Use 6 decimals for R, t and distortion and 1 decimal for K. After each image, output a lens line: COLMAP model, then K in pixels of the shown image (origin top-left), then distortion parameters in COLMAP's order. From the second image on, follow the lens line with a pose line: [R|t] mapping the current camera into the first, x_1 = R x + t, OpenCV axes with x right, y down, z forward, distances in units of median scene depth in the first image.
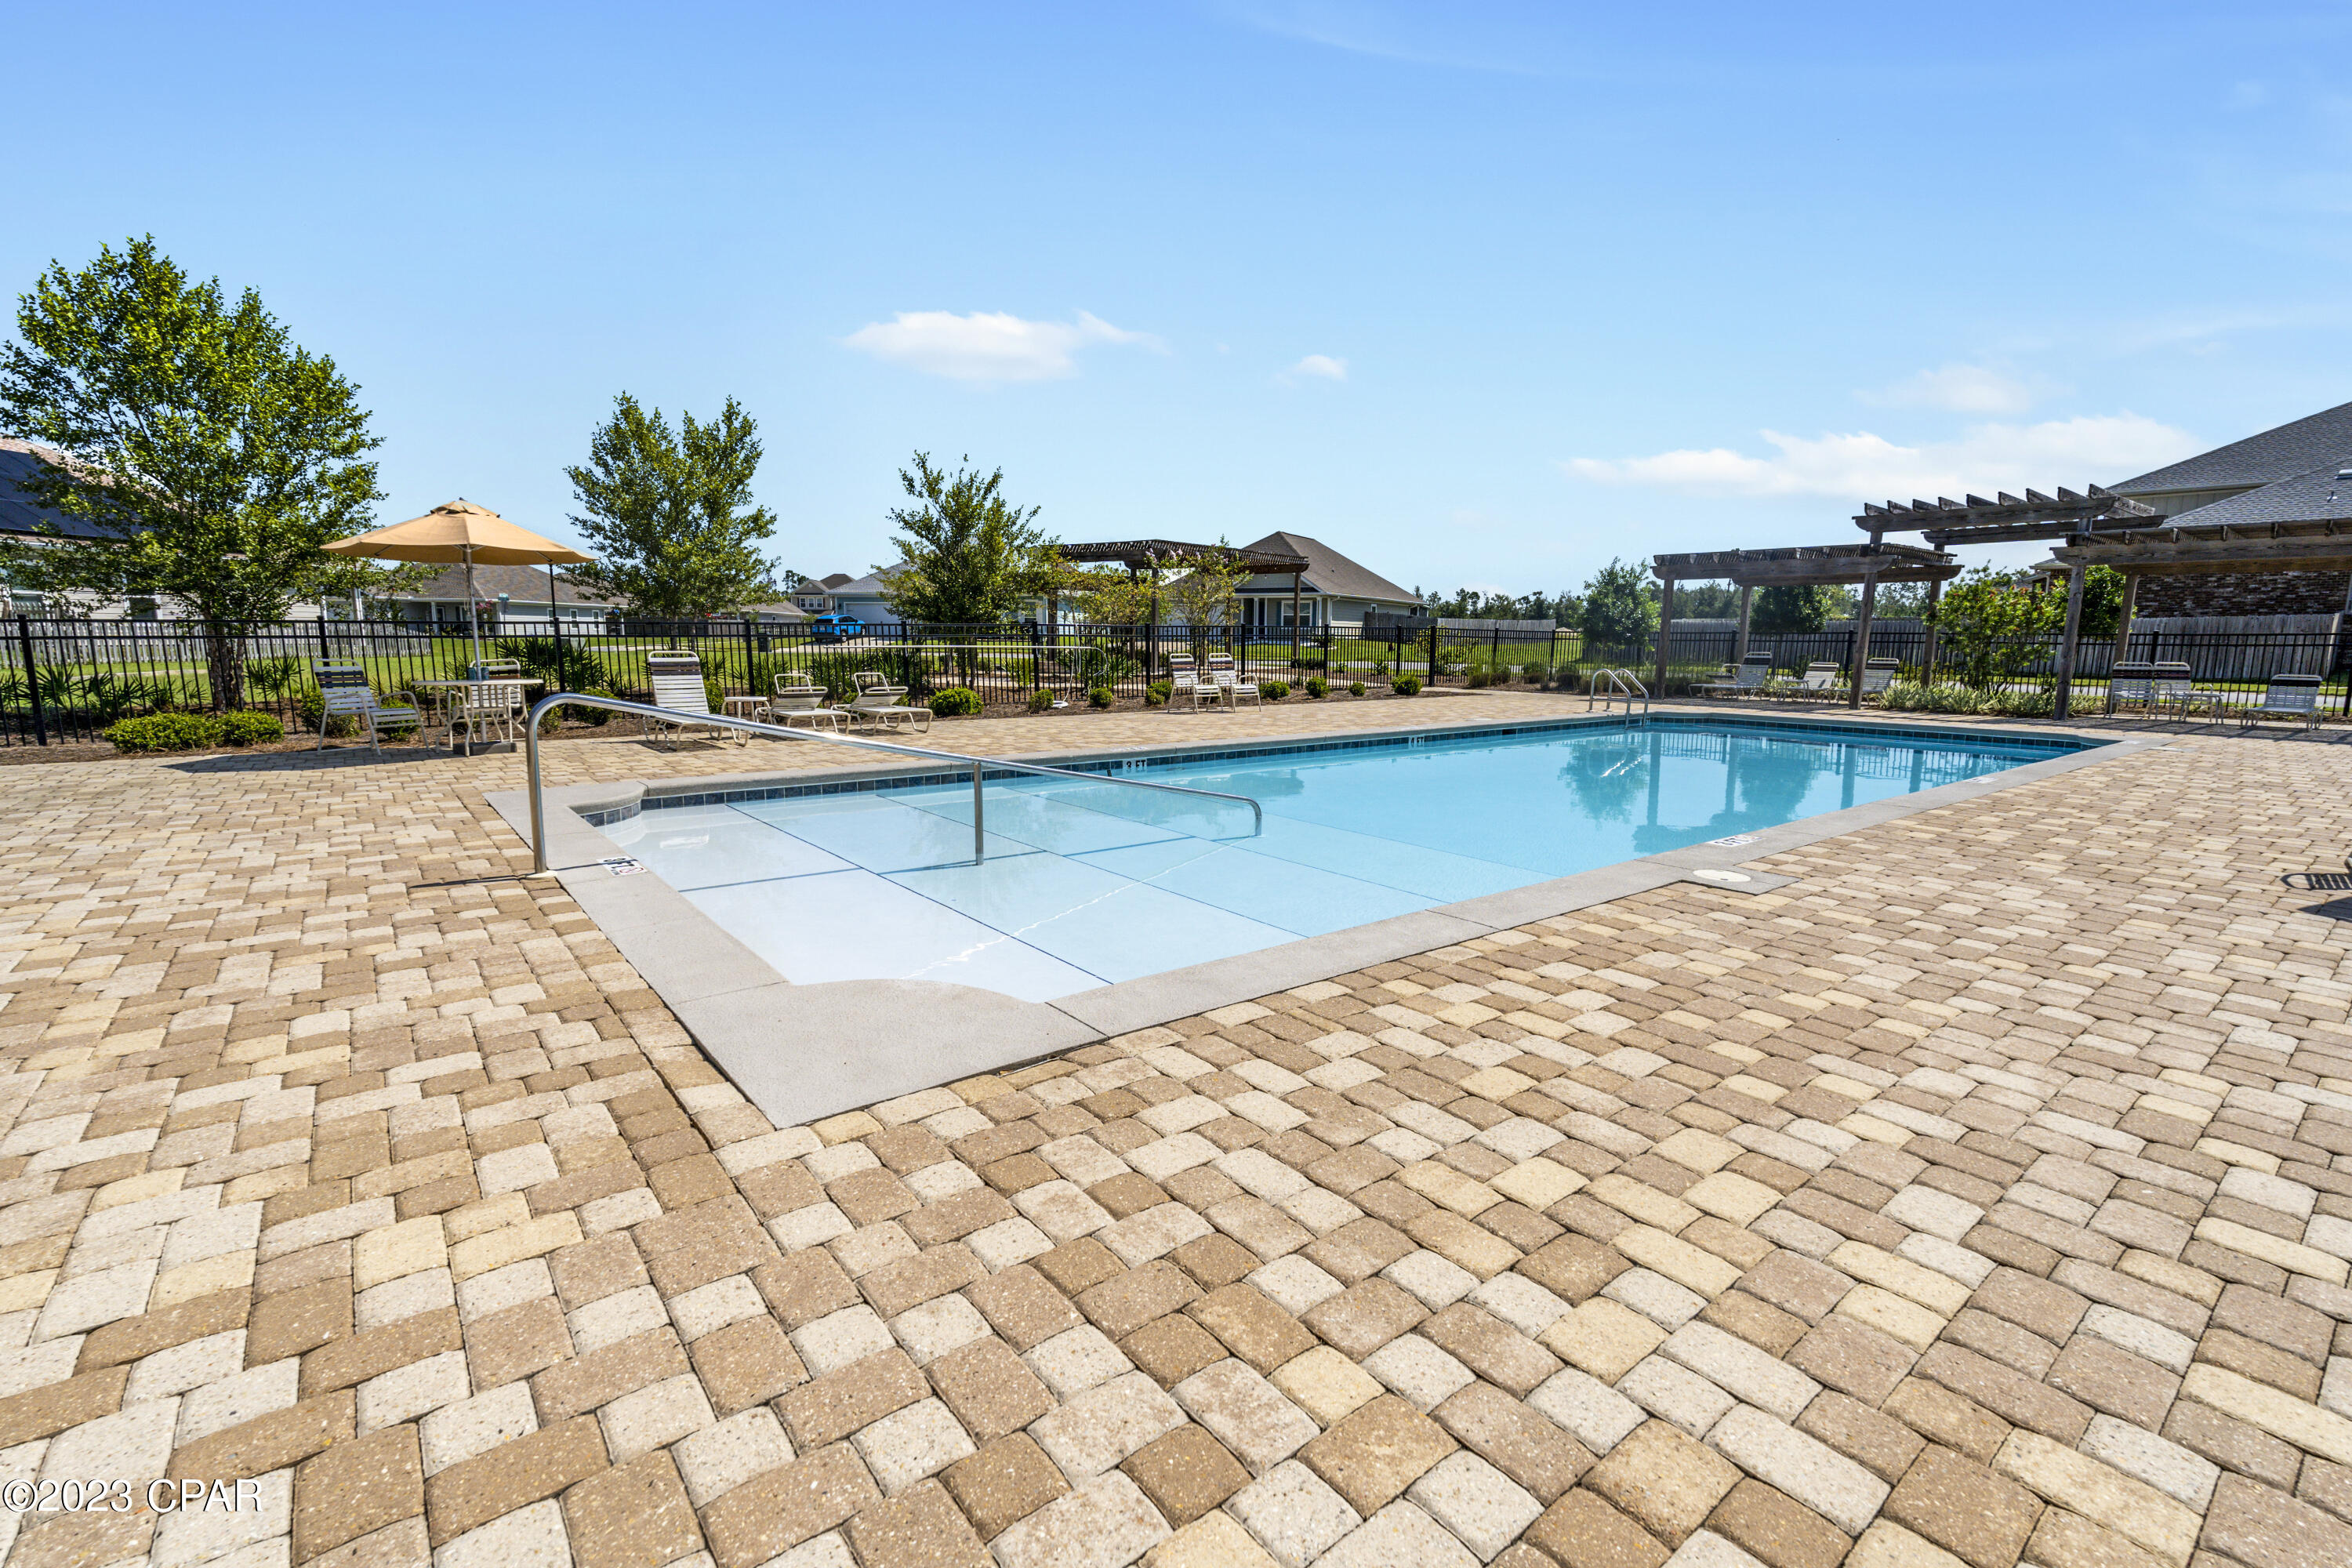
lens RADIAL K [[1040.8, 0, 1159.3], [0, 1040.8, 777.2], [0, 0, 1]] dist [0.003236, 0.000404]
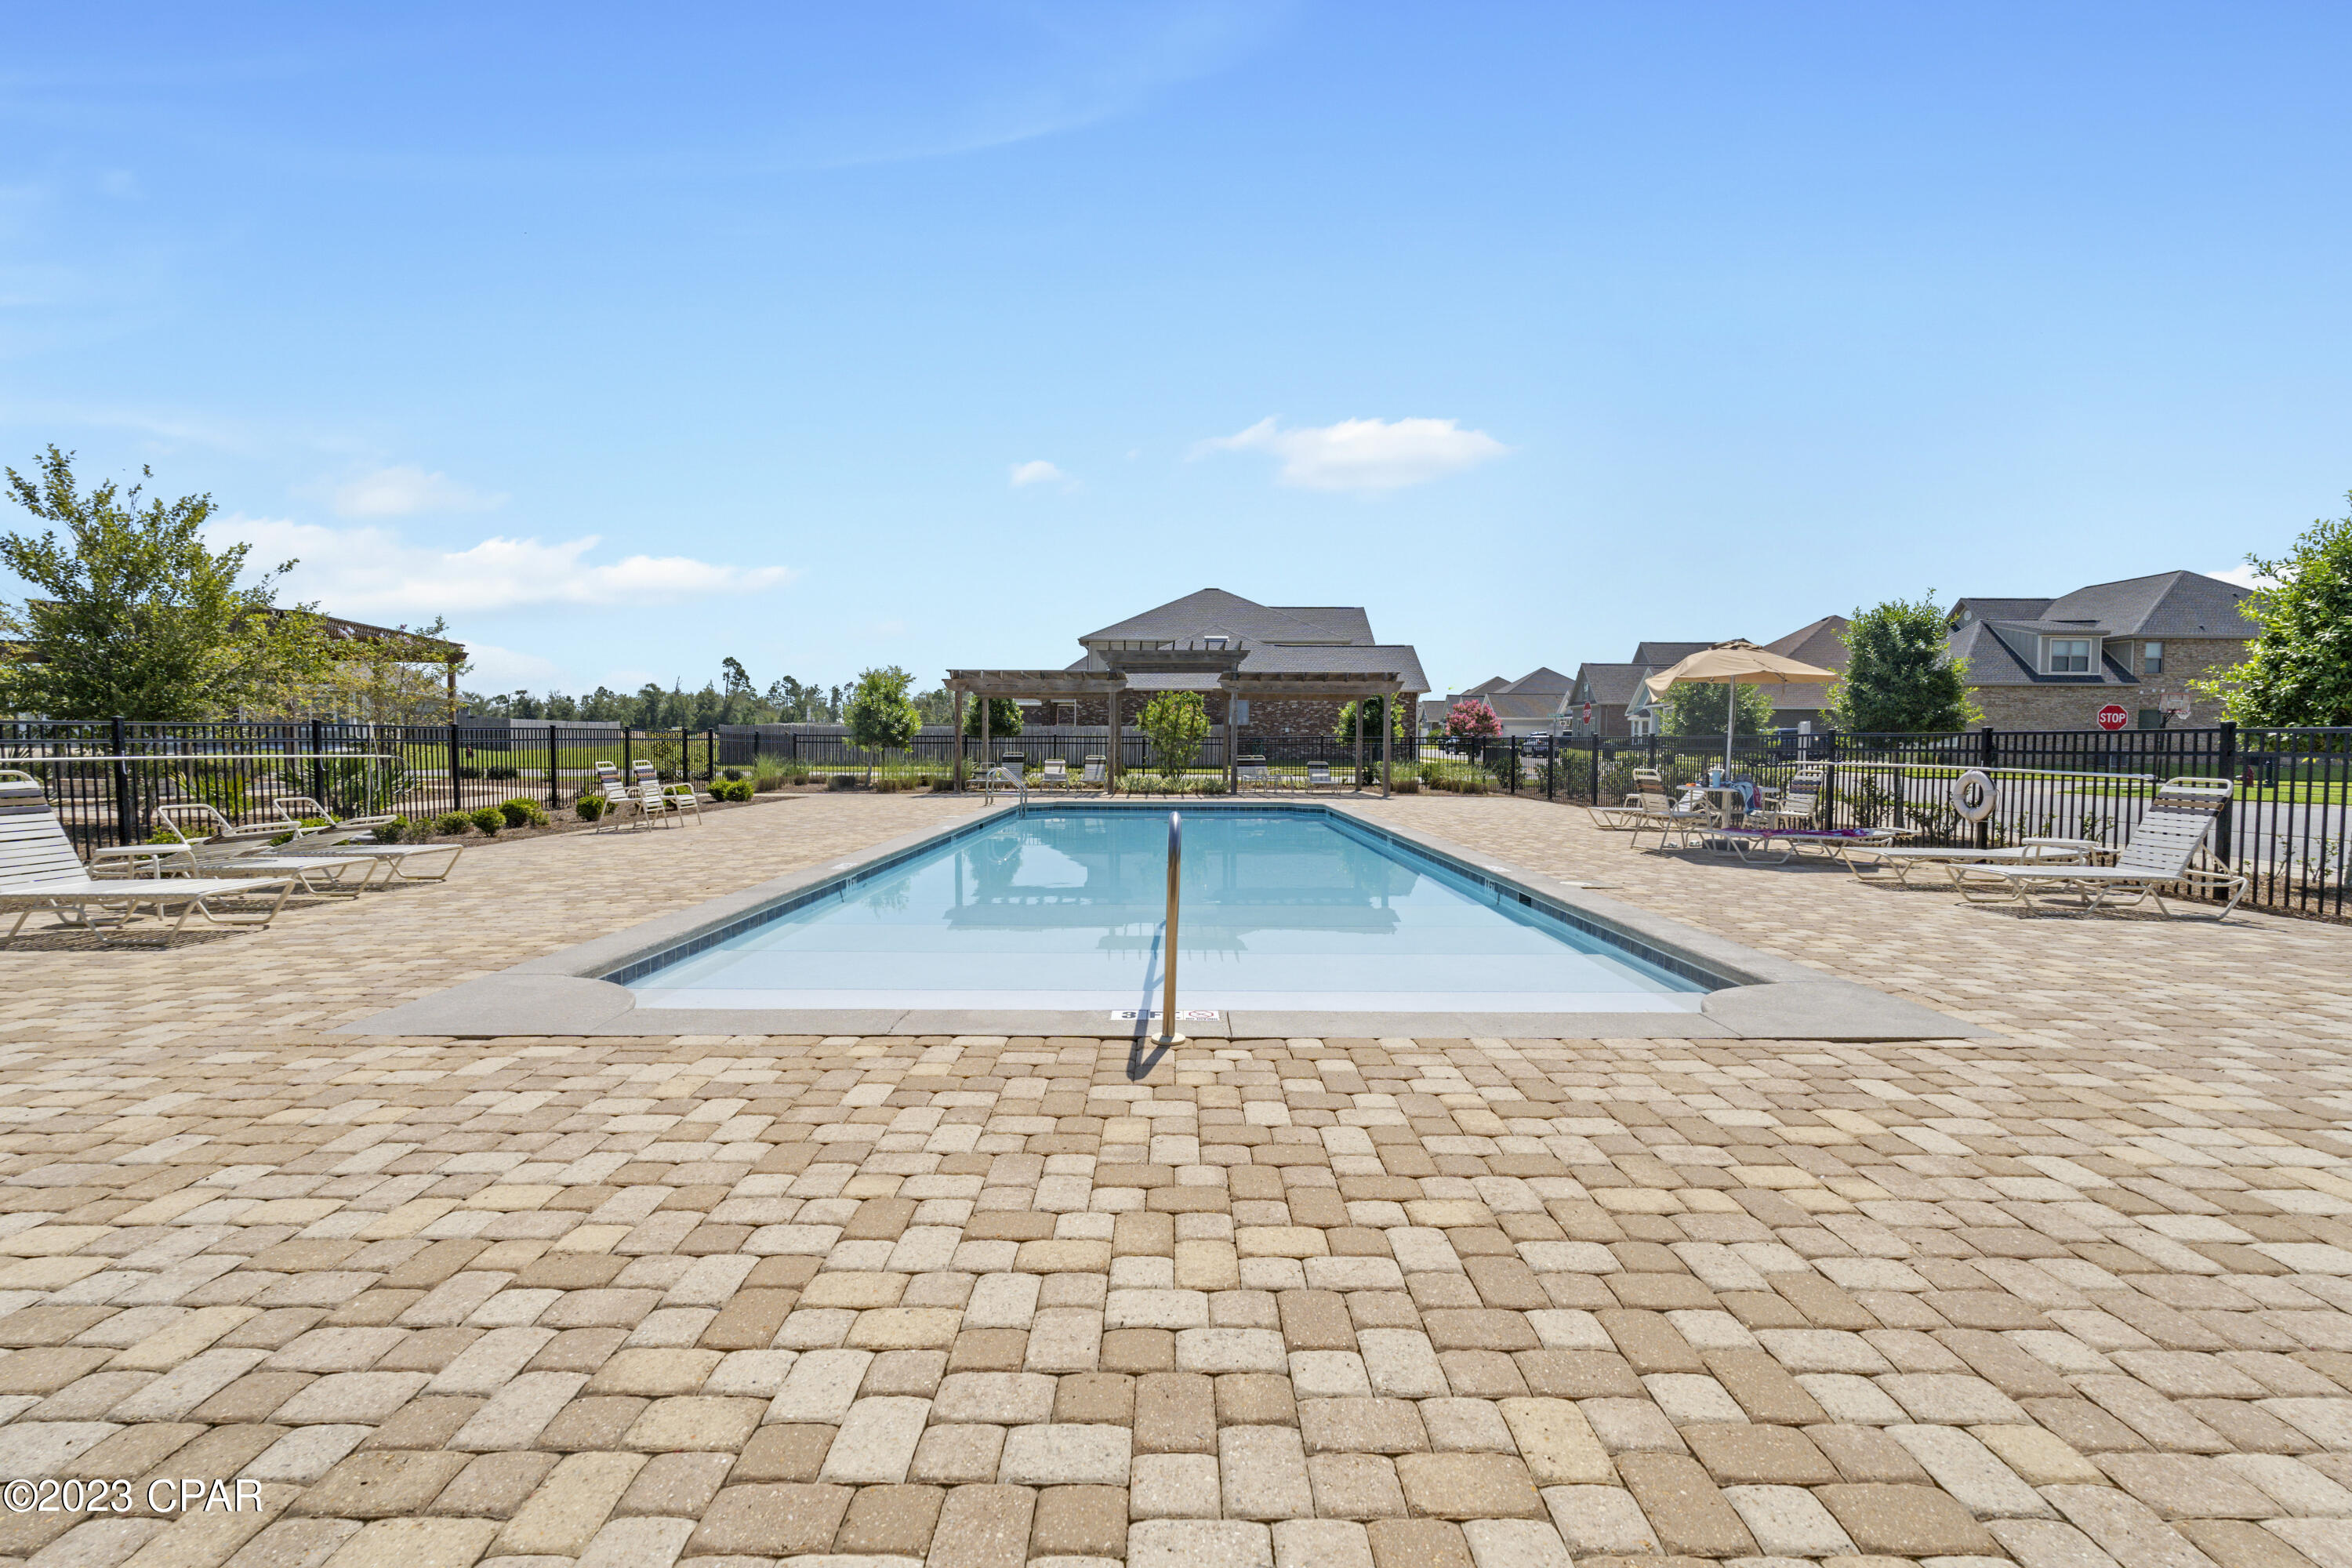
lens RADIAL K [[1040.8, 0, 1159.3], [0, 1040.8, 777.2], [0, 0, 1]] dist [0.003236, 0.000404]
pose [[0.619002, -0.032539, 0.784715, -0.320902], [0.108733, 0.993070, -0.044592, -0.018477], [-0.777826, 0.112927, 0.618251, 0.127334]]
